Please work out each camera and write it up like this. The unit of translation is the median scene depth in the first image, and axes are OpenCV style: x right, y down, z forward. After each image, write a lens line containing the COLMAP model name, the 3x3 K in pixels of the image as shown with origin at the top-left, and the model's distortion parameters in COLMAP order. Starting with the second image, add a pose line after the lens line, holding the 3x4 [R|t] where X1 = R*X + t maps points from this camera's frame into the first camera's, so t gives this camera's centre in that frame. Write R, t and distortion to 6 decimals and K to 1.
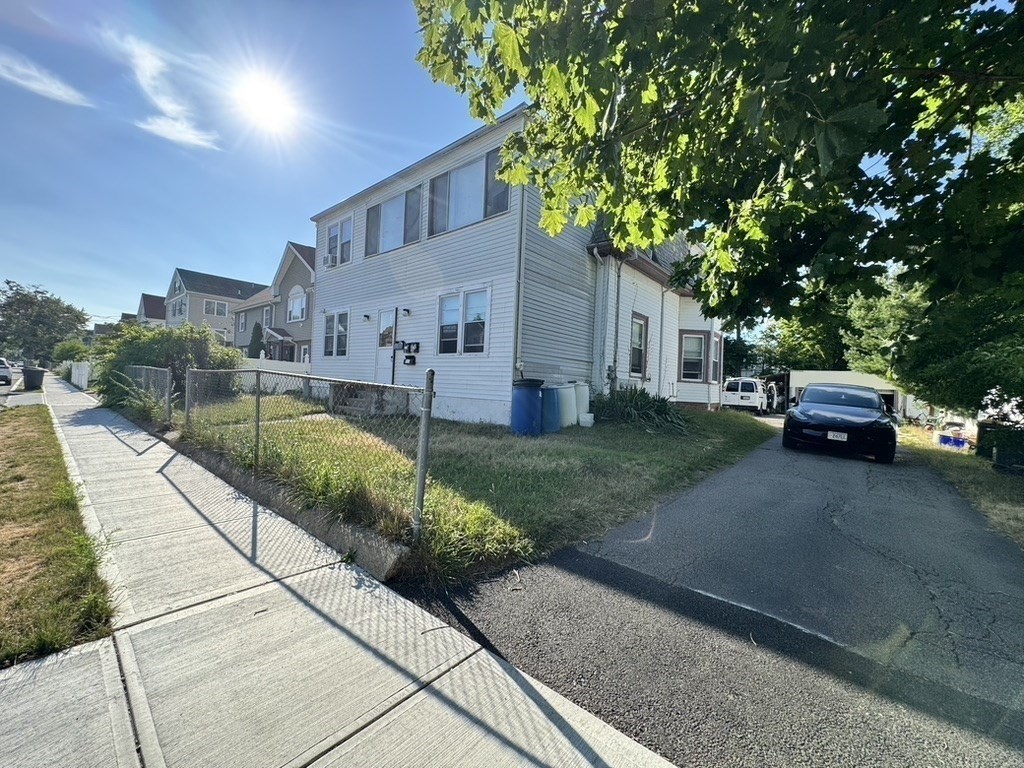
lens RADIAL K [[409.7, 0, 511.4], [0, 409.7, 384.7], [0, 0, 1]] dist [-0.003296, 0.000676]
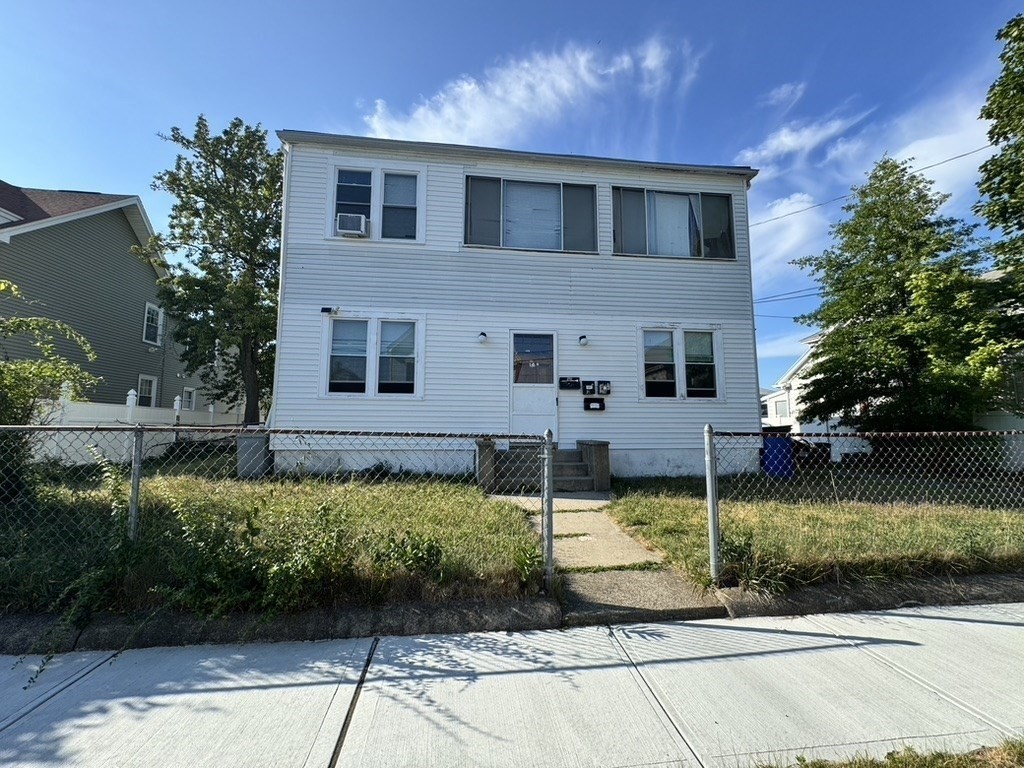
lens RADIAL K [[409.7, 0, 512.5], [0, 409.7, 386.0], [0, 0, 1]] dist [-0.003296, 0.000676]
pose [[0.668336, 0.047718, 0.742327, -0.880576], [0.031883, 0.995186, -0.092678, -0.028171], [-0.743176, 0.085608, 0.663597, 0.602847]]
